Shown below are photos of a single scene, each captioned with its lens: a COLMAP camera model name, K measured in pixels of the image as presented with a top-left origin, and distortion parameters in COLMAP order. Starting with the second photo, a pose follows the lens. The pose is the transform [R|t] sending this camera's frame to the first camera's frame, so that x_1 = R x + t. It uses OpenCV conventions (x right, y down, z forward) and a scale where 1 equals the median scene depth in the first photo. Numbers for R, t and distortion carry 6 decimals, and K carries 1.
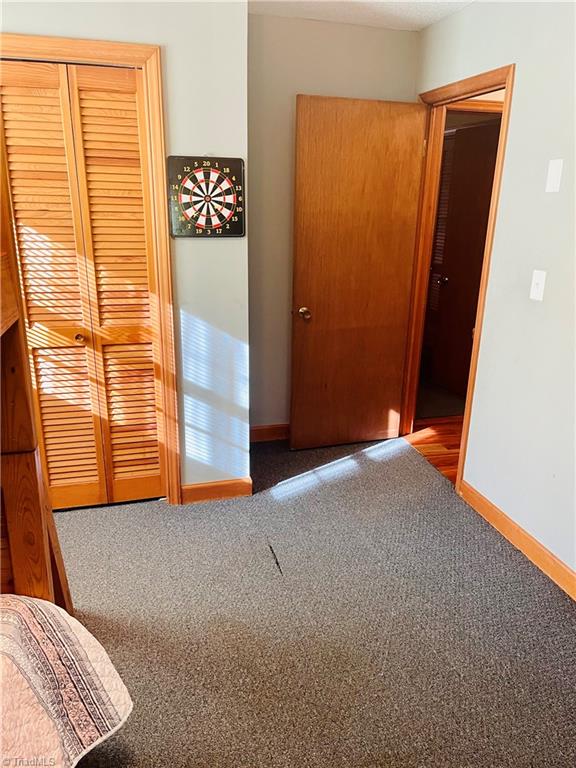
lens RADIAL K [[582.1, 0, 291.1], [0, 582.1, 383.9], [0, 0, 1]] dist [0.055483, -0.052049]
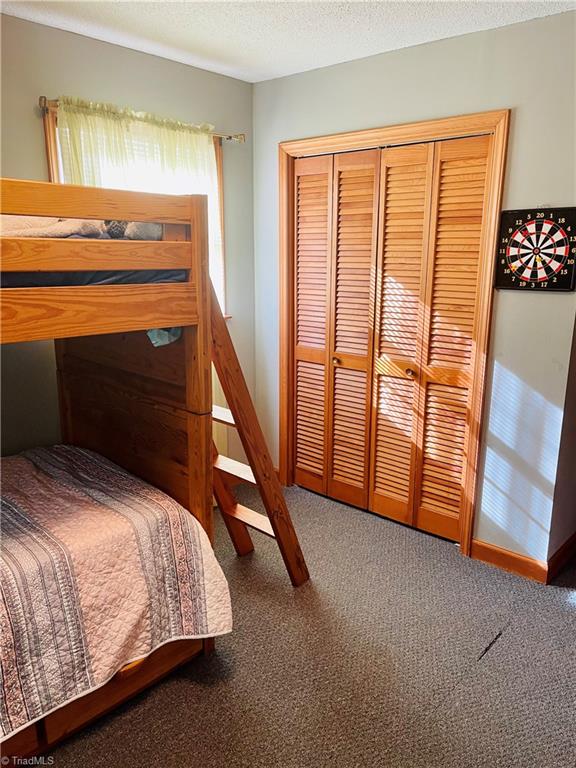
lens RADIAL K [[582.1, 0, 292.1], [0, 582.1, 386.2], [0, 0, 1]] dist [0.055483, -0.052049]
pose [[0.539111, 0.175050, -0.823843, 0.463227], [-0.252011, 0.966875, 0.040529, -0.039790], [0.803648, 0.185768, 0.565367, 0.172728]]
